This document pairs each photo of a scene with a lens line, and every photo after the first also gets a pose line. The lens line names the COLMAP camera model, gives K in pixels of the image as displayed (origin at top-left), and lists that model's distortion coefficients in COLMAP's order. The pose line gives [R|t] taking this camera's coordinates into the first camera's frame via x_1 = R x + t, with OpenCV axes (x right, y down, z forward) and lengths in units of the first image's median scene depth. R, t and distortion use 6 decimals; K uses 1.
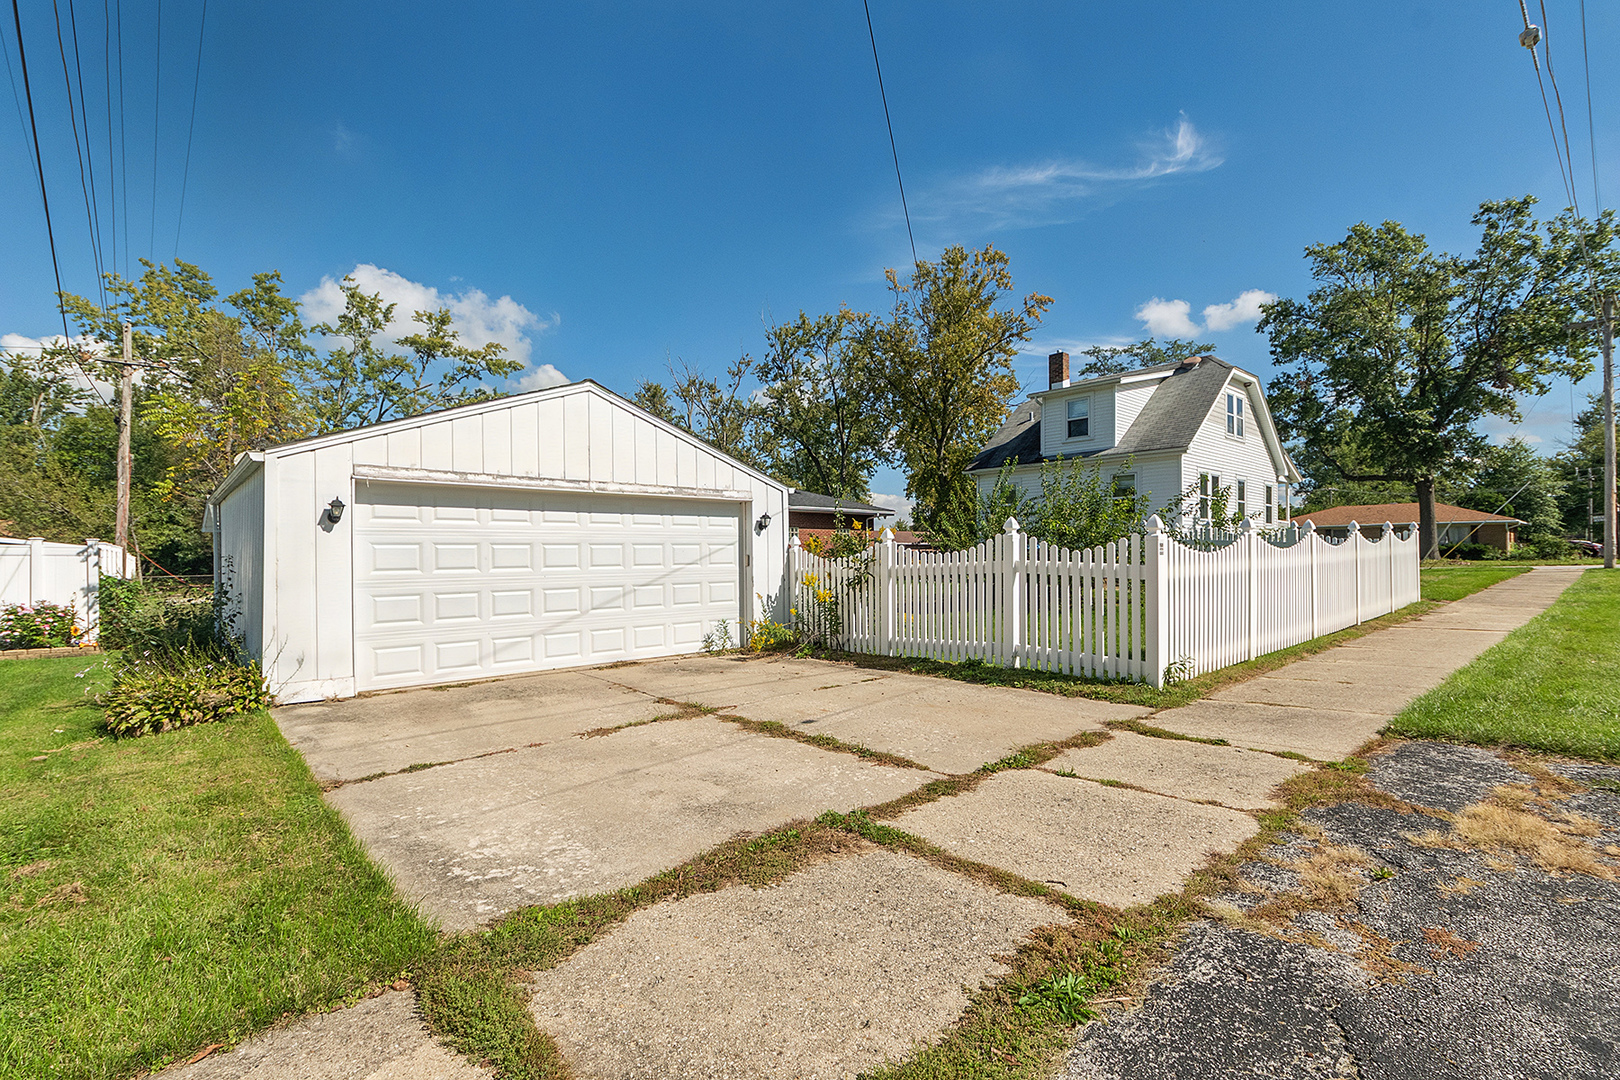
lens RADIAL K [[729.4, 0, 809.0], [0, 729.4, 546.1], [0, 0, 1]] dist [0.000953, 0.001105]
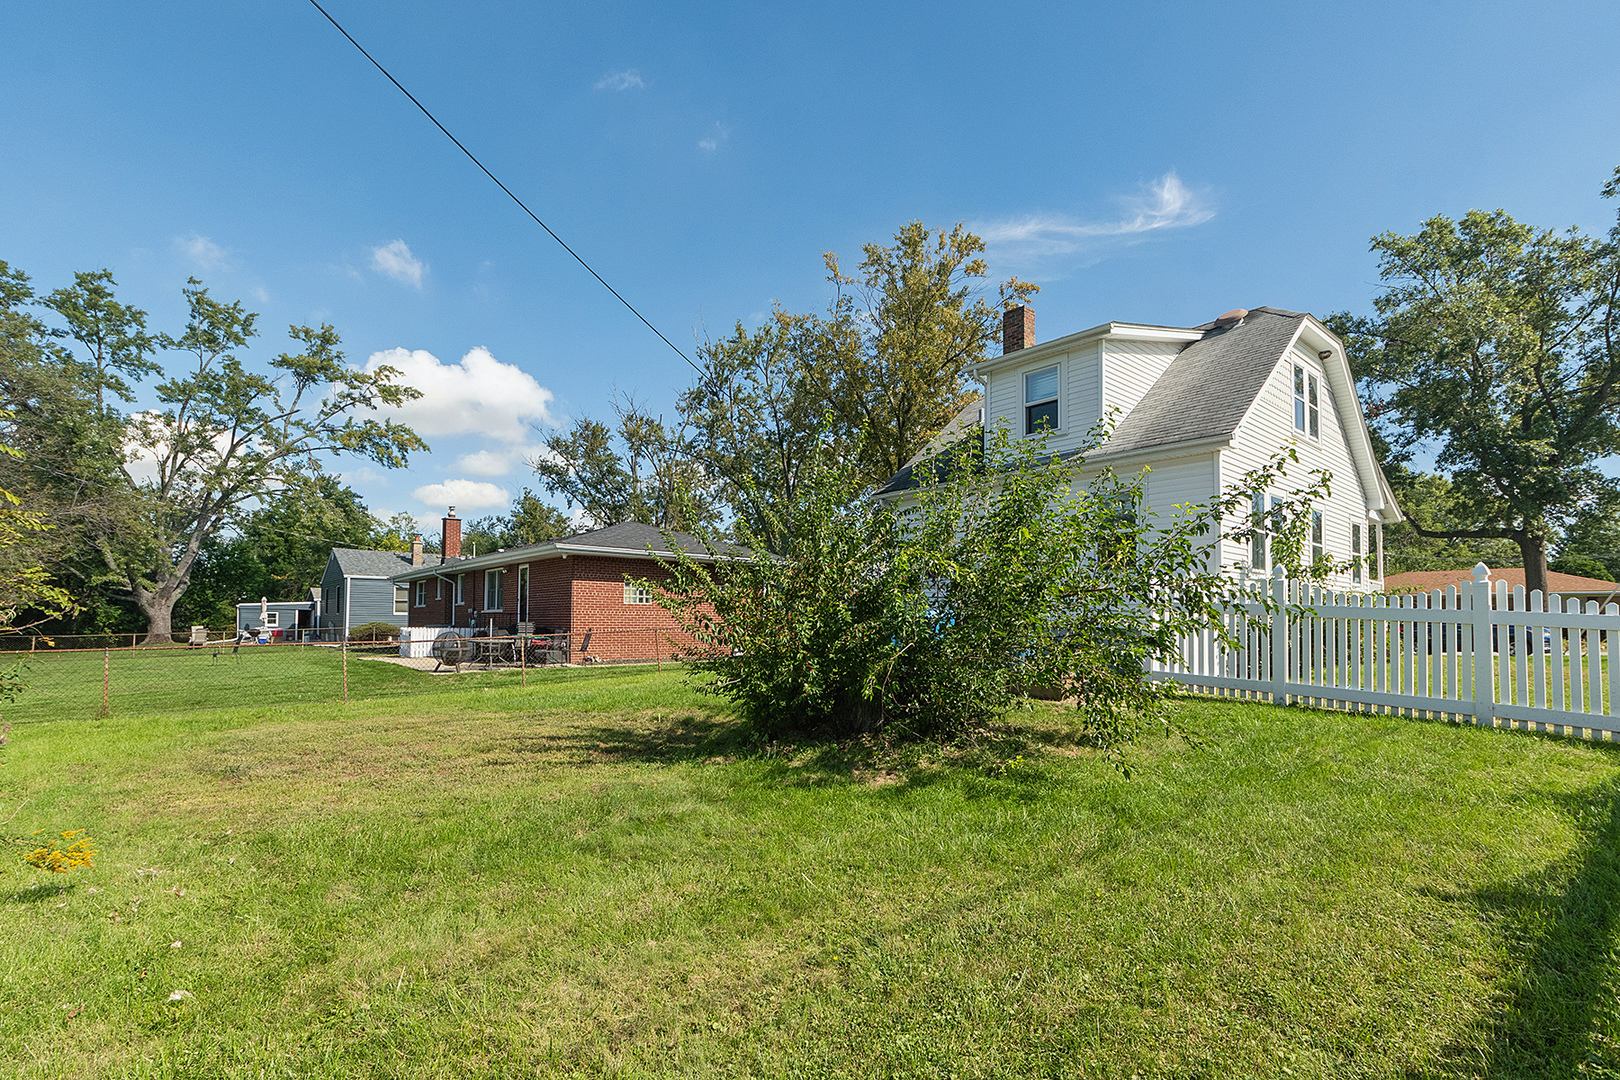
lens RADIAL K [[729.4, 0, 810.5], [0, 729.4, 588.5], [0, 0, 1]] dist [0.000953, 0.001105]
pose [[0.999552, 0.013982, -0.026455, 0.112810], [-0.014853, 0.999344, -0.033029, 0.000916], [0.025976, 0.033408, 0.999104, 0.229914]]
